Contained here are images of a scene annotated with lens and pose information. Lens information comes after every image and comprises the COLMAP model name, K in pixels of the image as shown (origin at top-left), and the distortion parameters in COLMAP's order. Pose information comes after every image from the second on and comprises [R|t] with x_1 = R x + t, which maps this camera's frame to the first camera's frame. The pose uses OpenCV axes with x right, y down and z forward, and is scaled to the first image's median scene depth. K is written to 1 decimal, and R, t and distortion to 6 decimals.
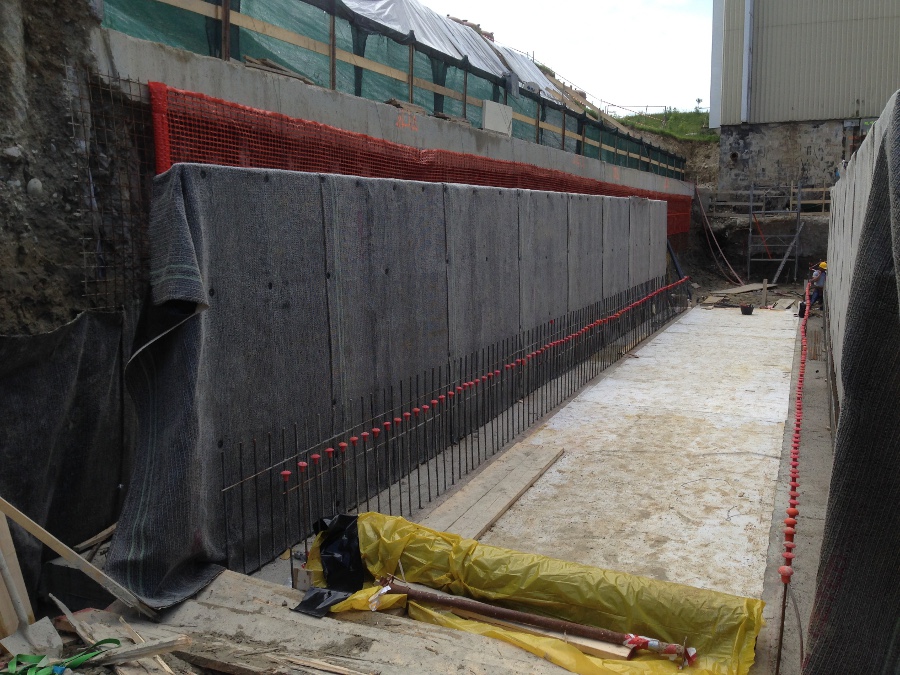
lens RADIAL K [[864.6, 0, 451.3], [0, 864.6, 338.9], [0, 0, 1]] dist [0.003450, 0.000000]
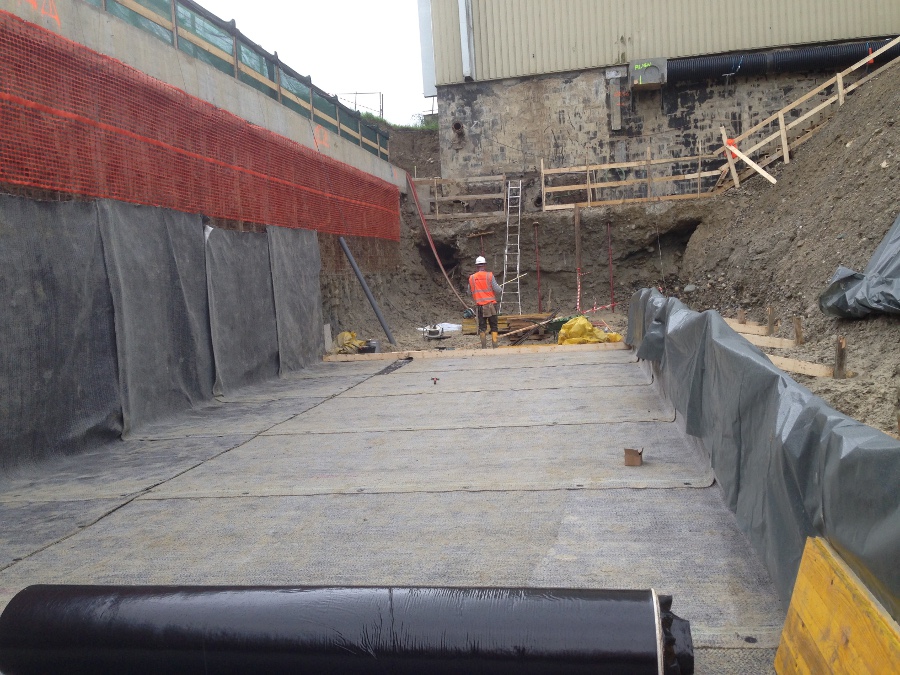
lens RADIAL K [[864.6, 0, 449.0], [0, 864.6, 337.2], [0, 0, 1]] dist [0.003450, 0.000000]
pose [[0.961167, -0.081648, 0.263614, 0.131323], [0.092558, 0.995279, -0.029212, -0.031320], [-0.259984, 0.052478, 0.964186, 0.368612]]
